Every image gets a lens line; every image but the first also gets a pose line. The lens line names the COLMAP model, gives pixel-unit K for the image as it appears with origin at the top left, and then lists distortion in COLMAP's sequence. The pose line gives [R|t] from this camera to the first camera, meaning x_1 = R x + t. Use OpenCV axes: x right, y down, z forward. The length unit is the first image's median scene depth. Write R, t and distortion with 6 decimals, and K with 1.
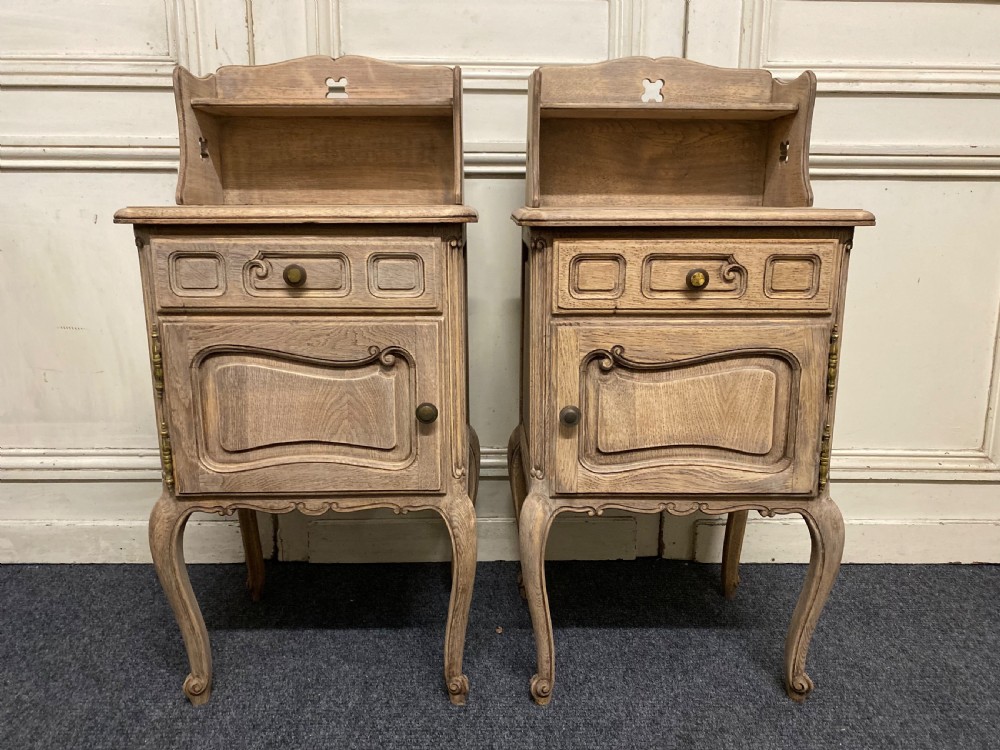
lens RADIAL K [[768.6, 0, 497.5], [0, 768.6, 373.6], [0, 0, 1]] dist [0.042692, -0.030227]
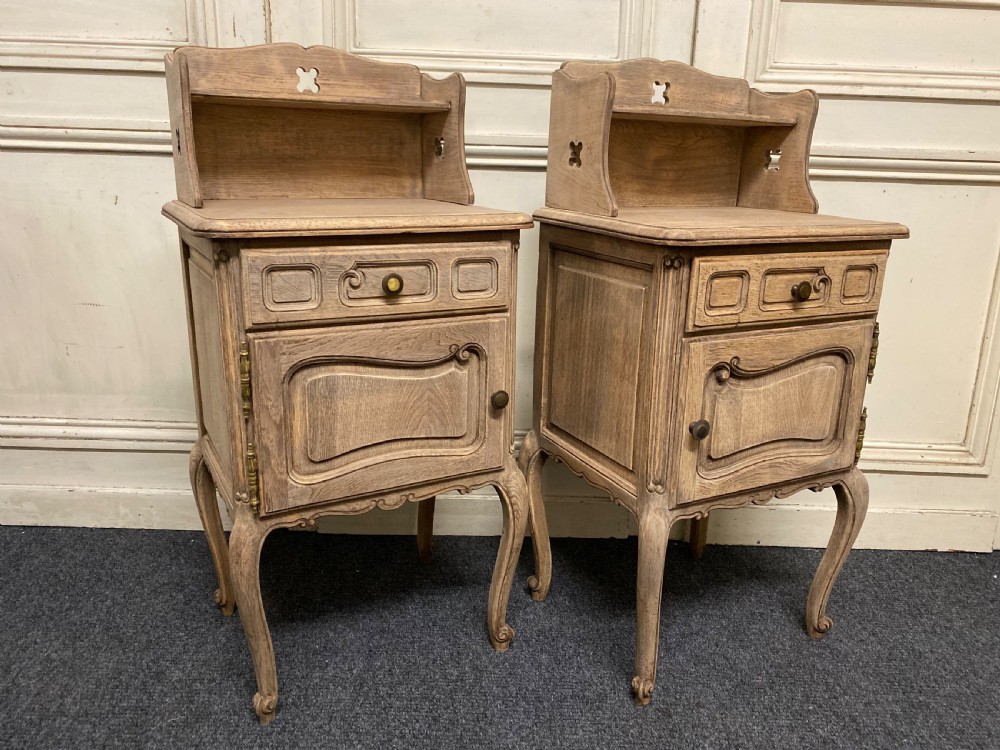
lens RADIAL K [[768.6, 0, 507.4], [0, 768.6, 370.5], [0, 0, 1]] dist [0.042692, -0.030227]
pose [[0.881591, -0.106095, 0.459936, -0.572230], [0.076985, 0.993683, 0.081654, -0.078424], [-0.465693, -0.036577, 0.884190, 0.011511]]
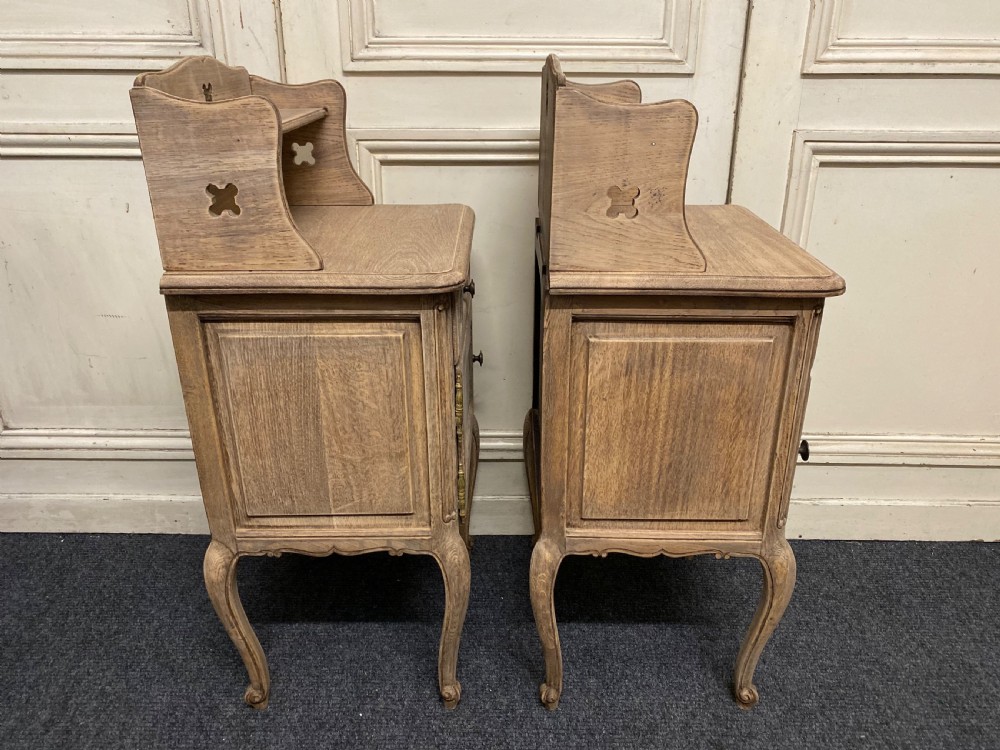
lens RADIAL K [[768.6, 0, 502.4], [0, 768.6, 369.8], [0, 0, 1]] dist [0.042692, -0.030227]
pose [[0.886084, -0.181251, 0.426619, -0.565916], [0.100610, 0.973642, 0.204690, -0.268636], [-0.452475, -0.138450, 0.880964, 0.102219]]
